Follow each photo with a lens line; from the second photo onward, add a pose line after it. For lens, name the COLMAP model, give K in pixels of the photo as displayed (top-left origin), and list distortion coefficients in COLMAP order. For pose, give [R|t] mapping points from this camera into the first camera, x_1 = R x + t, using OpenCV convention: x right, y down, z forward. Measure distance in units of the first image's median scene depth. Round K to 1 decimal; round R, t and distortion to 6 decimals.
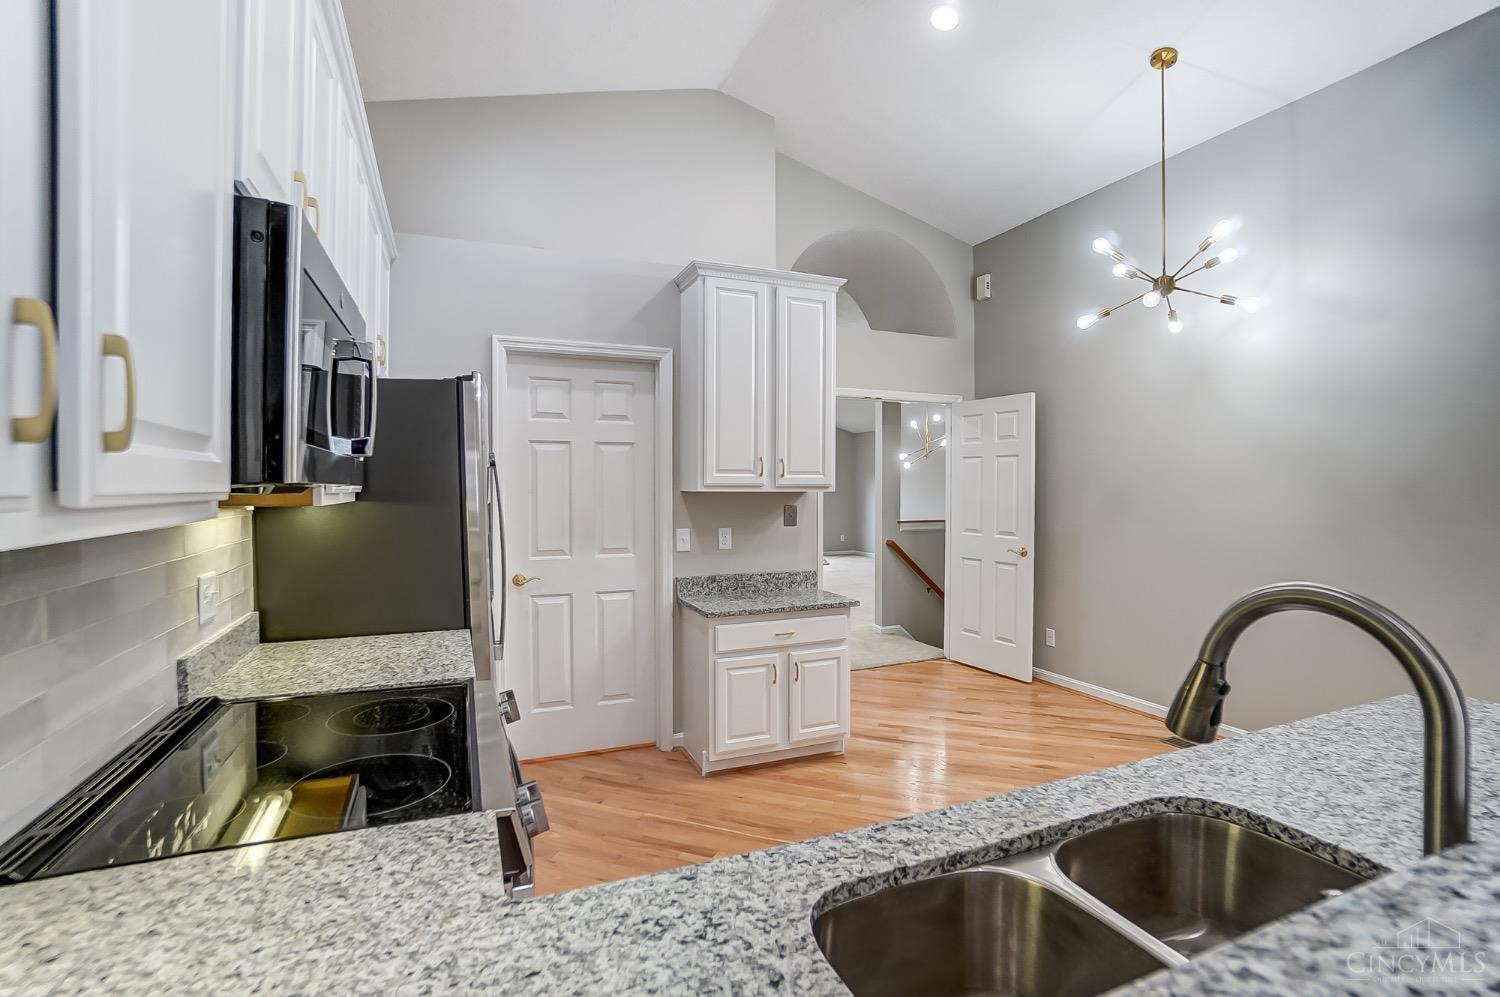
lens RADIAL K [[665.1, 0, 744.1], [0, 665.1, 489.2], [0, 0, 1]] dist [0.003395, 0.000694]
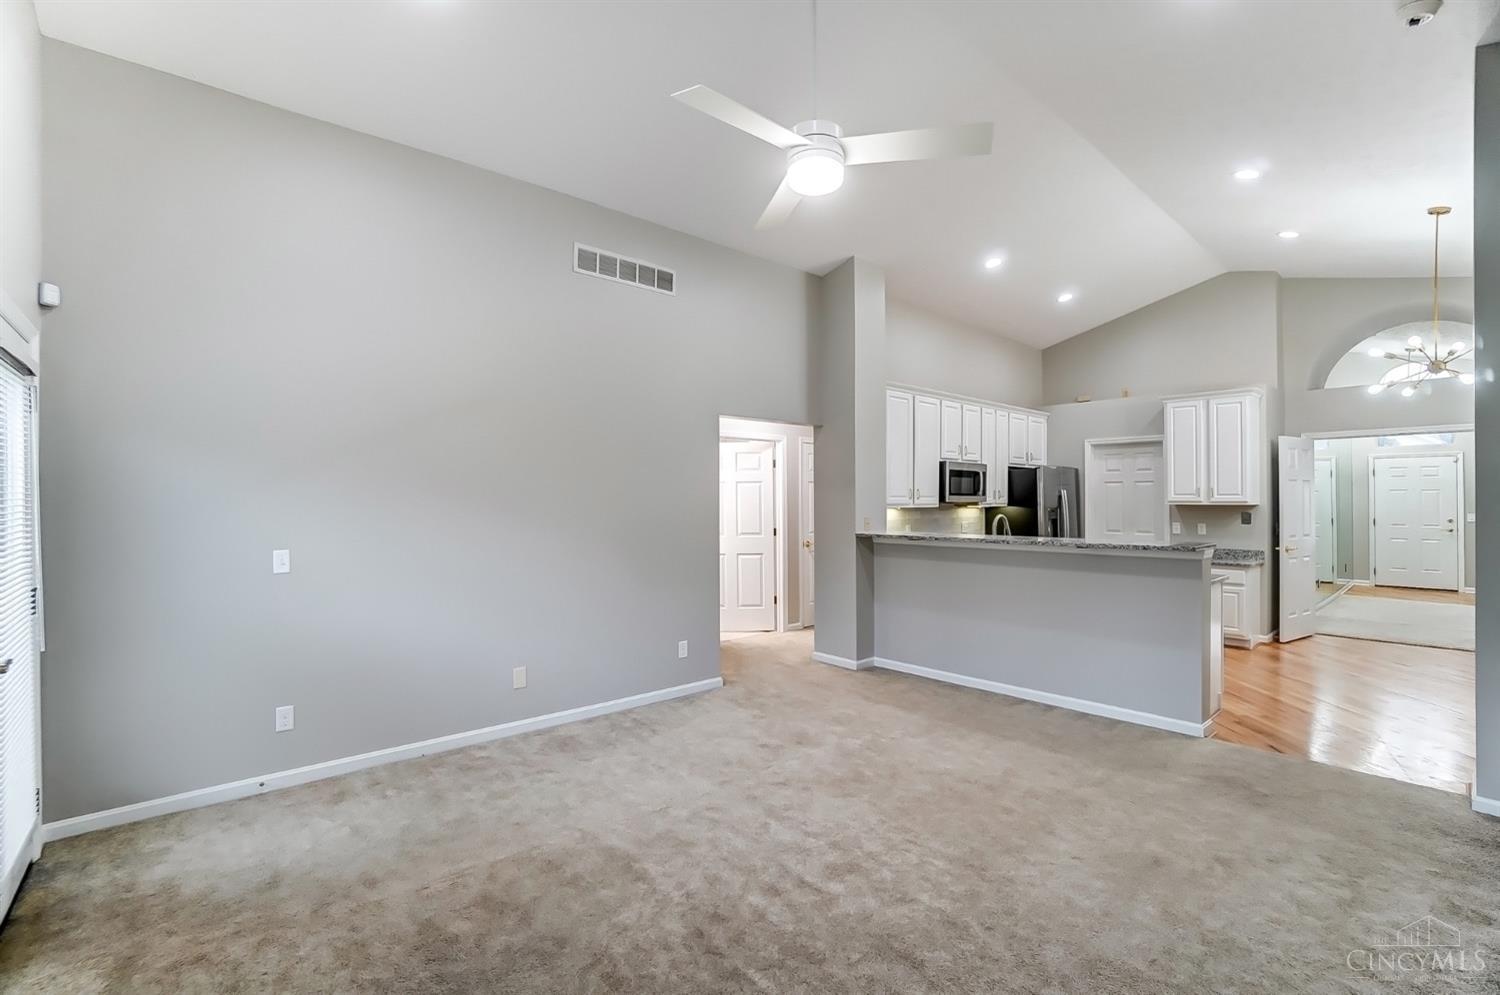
lens RADIAL K [[665.1, 0, 747.9], [0, 665.1, 500.1], [0, 0, 1]] dist [0.003395, 0.000694]
pose [[0.301166, -0.002756, -0.953568, 1.498186], [-0.008317, 0.999950, -0.005517, 0.013717], [0.953536, 0.009592, 0.301128, -0.874960]]
